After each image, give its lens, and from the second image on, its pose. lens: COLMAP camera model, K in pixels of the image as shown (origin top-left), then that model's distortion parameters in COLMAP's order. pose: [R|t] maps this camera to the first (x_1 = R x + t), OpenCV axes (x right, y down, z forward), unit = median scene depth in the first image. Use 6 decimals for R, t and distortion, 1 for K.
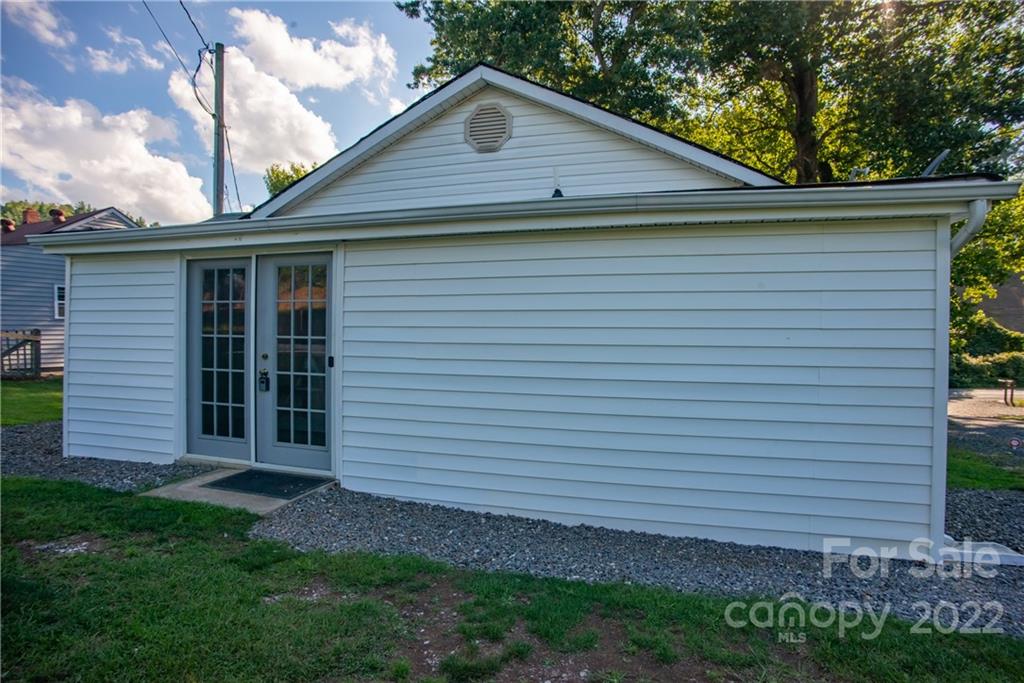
lens RADIAL K [[527.5, 0, 512.0], [0, 527.5, 341.5], [0, 0, 1]] dist [-0.045946, 0.000505]
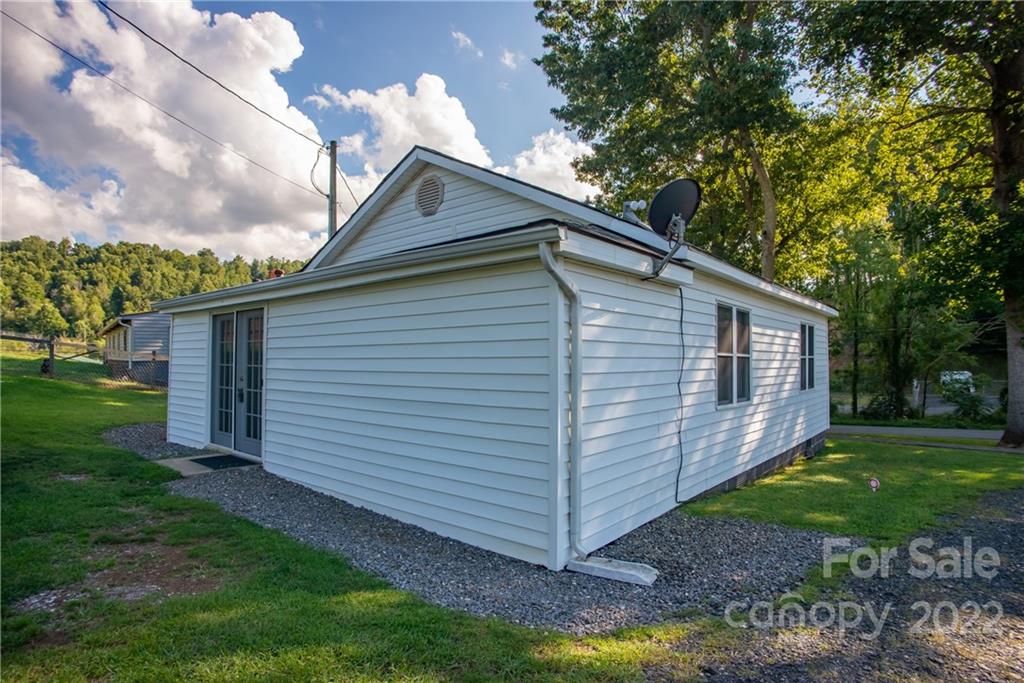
lens RADIAL K [[549.1, 0, 512.0], [0, 549.1, 341.5], [0, 0, 1]] dist [-0.018052, 0.000398]
pose [[0.907970, -0.019098, -0.418600, 0.902226], [-0.002910, 0.998649, -0.051874, 0.001380], [0.419025, 0.048319, 0.906688, -0.099329]]
